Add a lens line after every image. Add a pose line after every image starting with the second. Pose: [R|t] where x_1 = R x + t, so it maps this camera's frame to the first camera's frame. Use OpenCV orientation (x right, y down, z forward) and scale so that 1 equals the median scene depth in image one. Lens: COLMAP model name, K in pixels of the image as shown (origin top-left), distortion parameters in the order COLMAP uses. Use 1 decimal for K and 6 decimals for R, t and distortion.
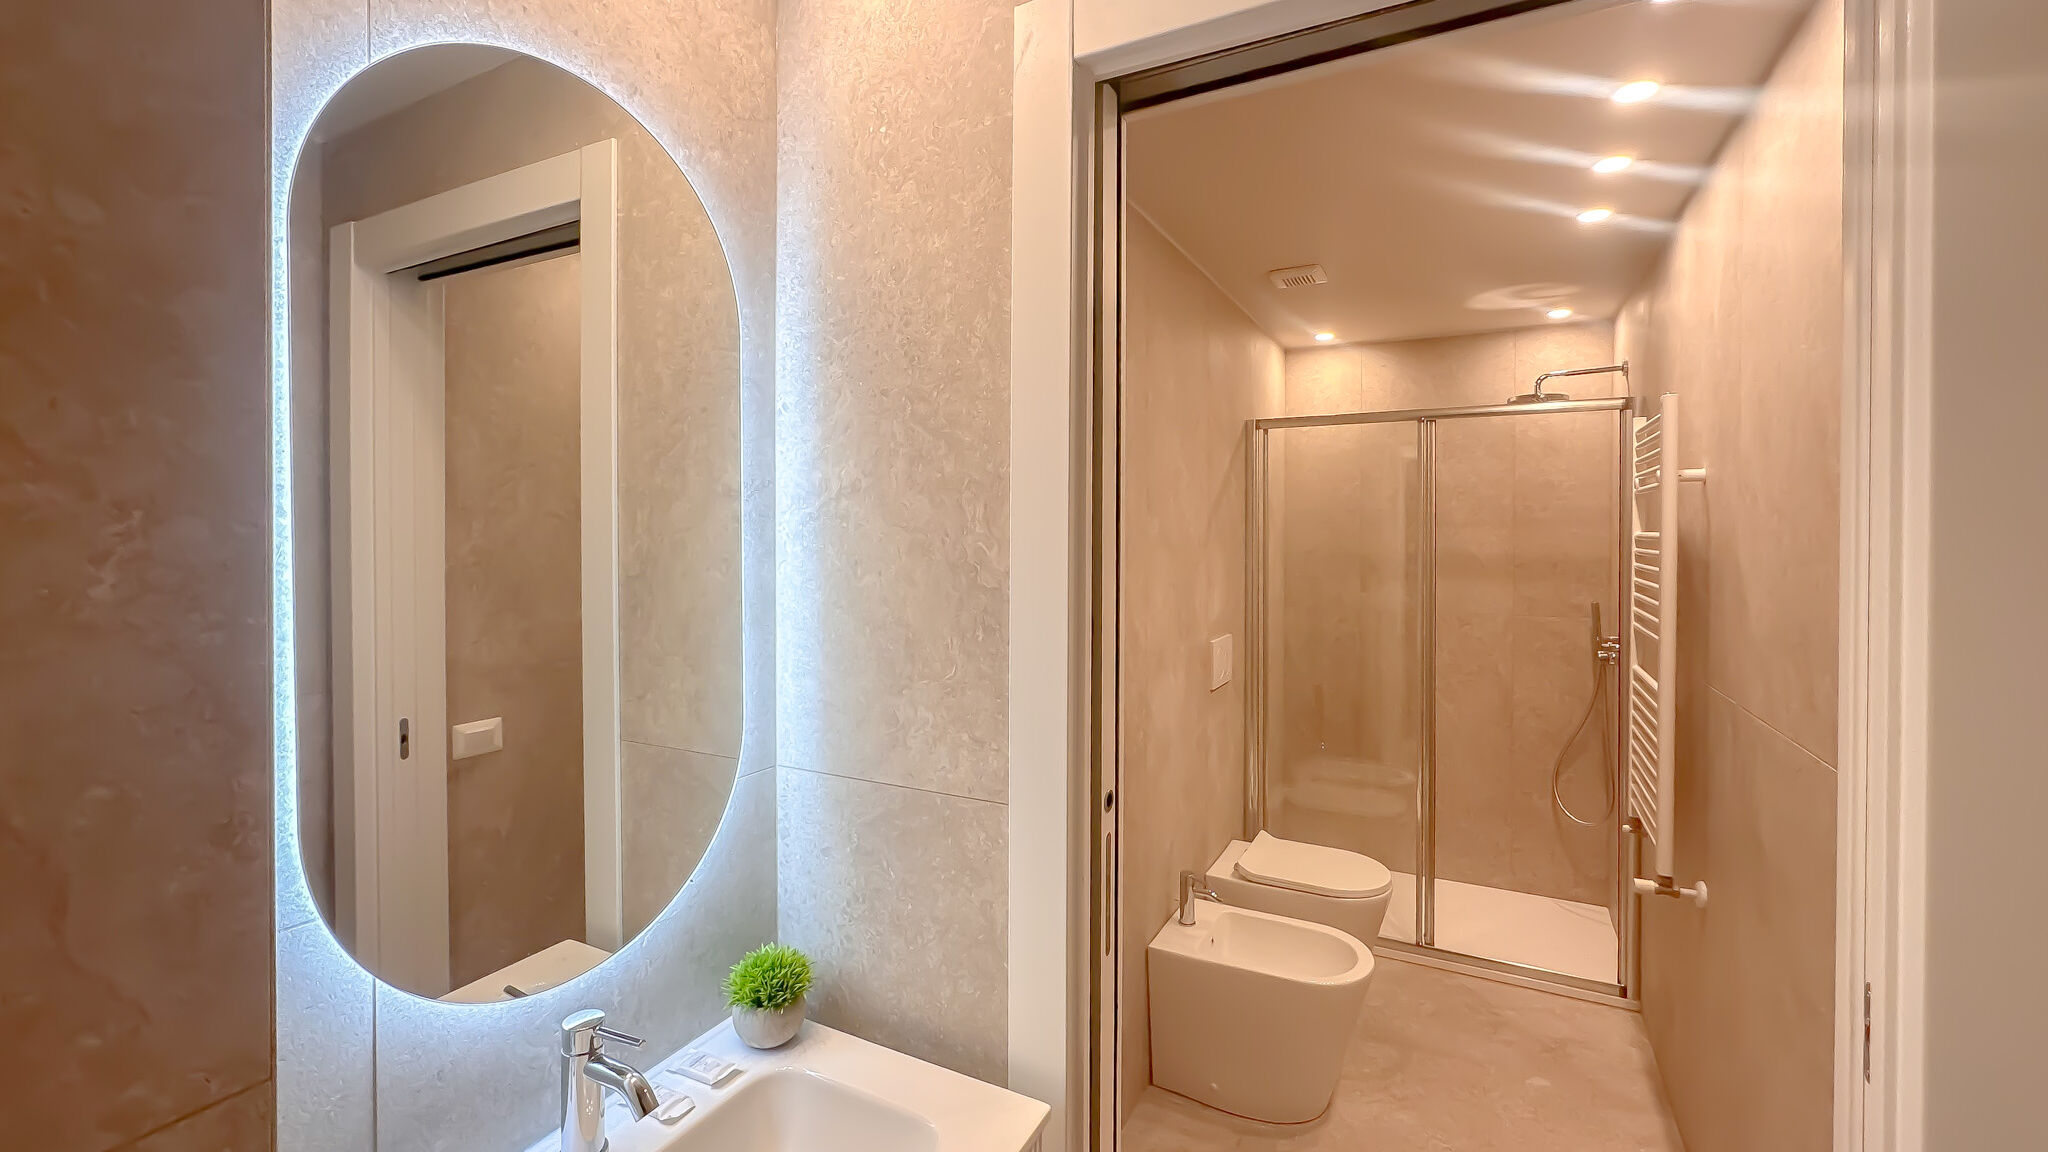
lens RADIAL K [[831.0, 0, 1028.6], [0, 831.0, 536.4], [0, 0, 1]] dist [-0.005963, 0.002166]
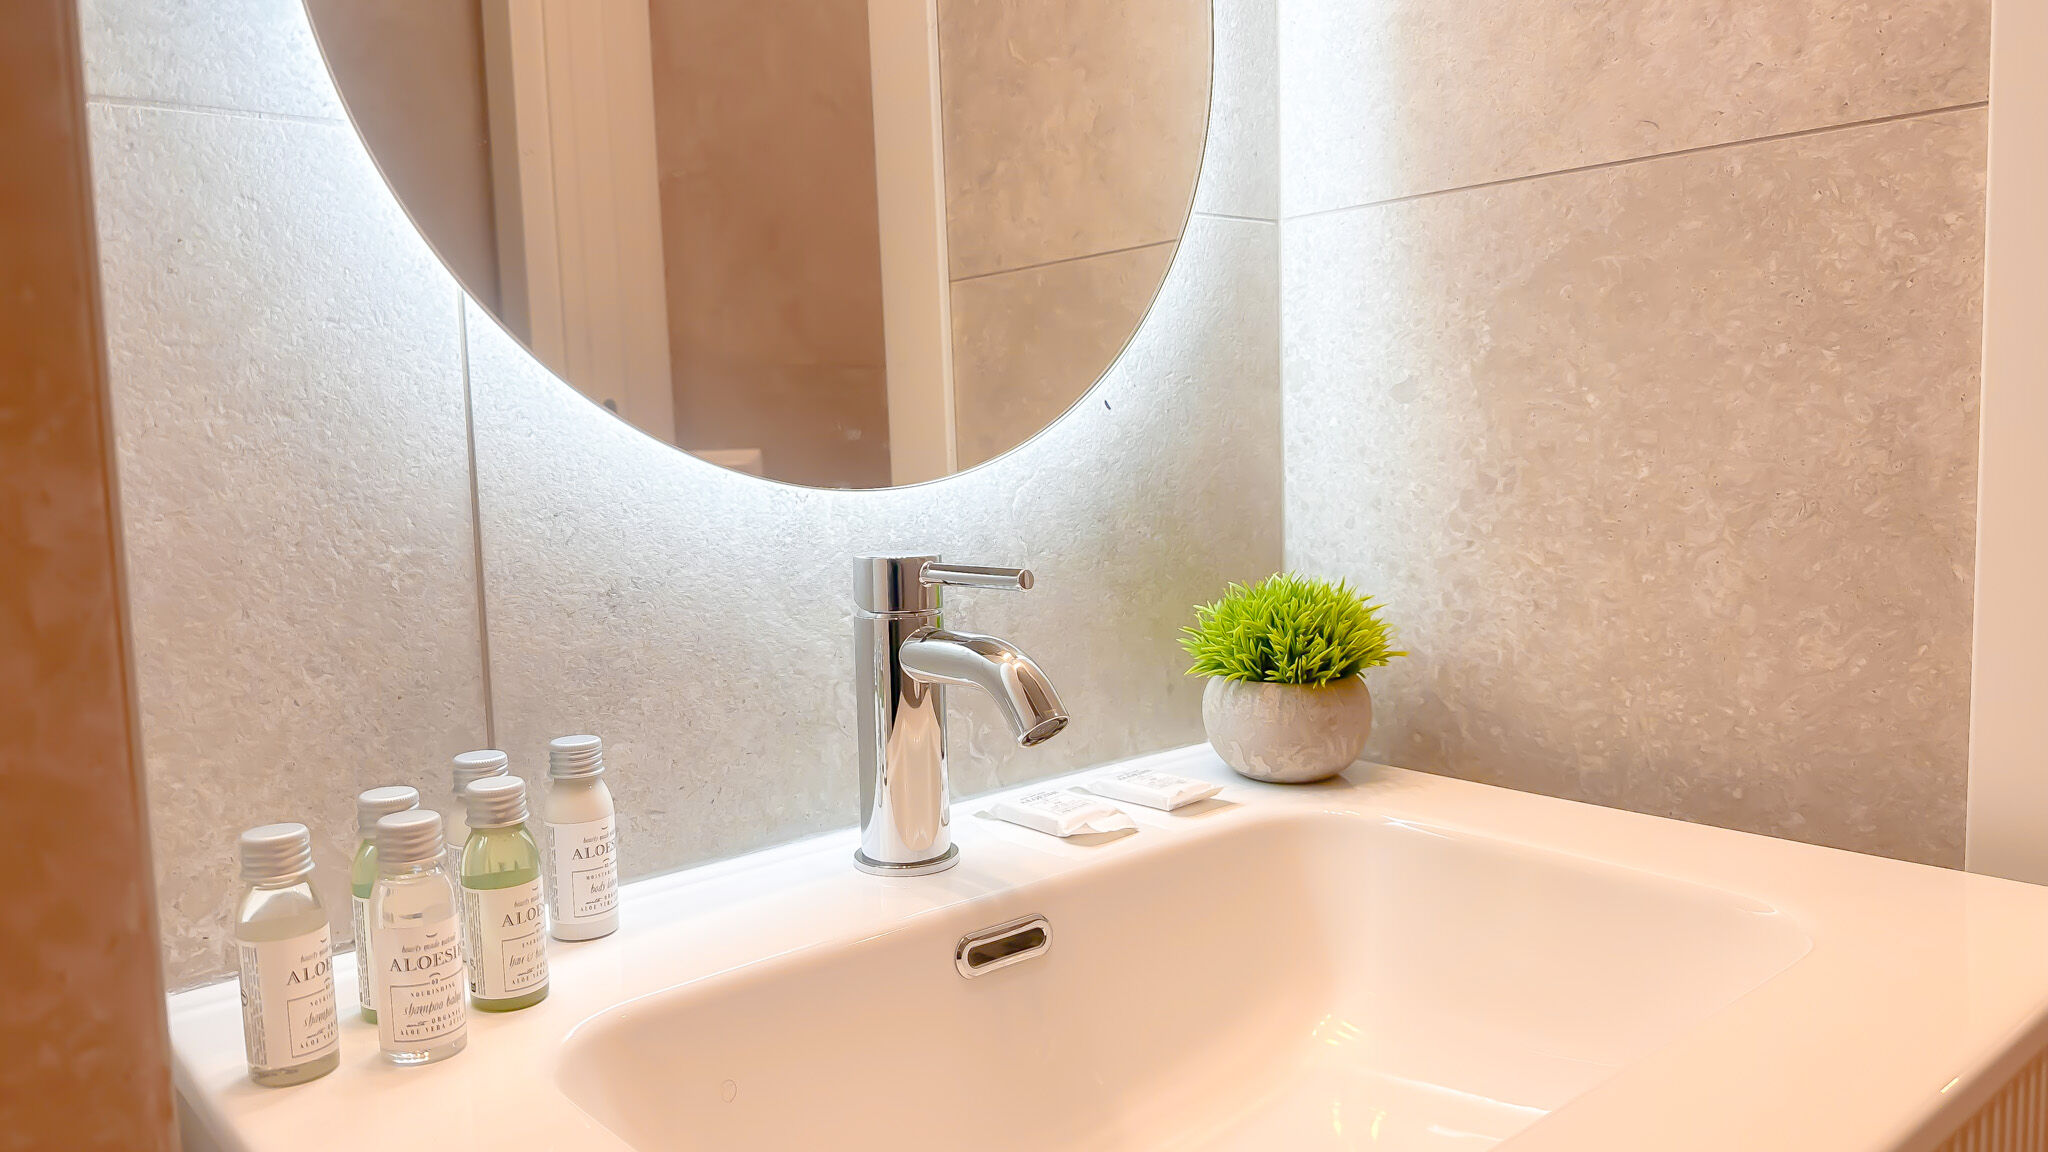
lens RADIAL K [[1510.2, 0, 1012.7], [0, 1510.2, 578.1], [0, 0, 1]] dist [0.079194, -0.094118]
pose [[0.917025, 0.009680, -0.398713, -0.126458], [0.031938, 0.994713, 0.097605, 0.410602], [0.397550, -0.102240, 0.911867, 0.230164]]
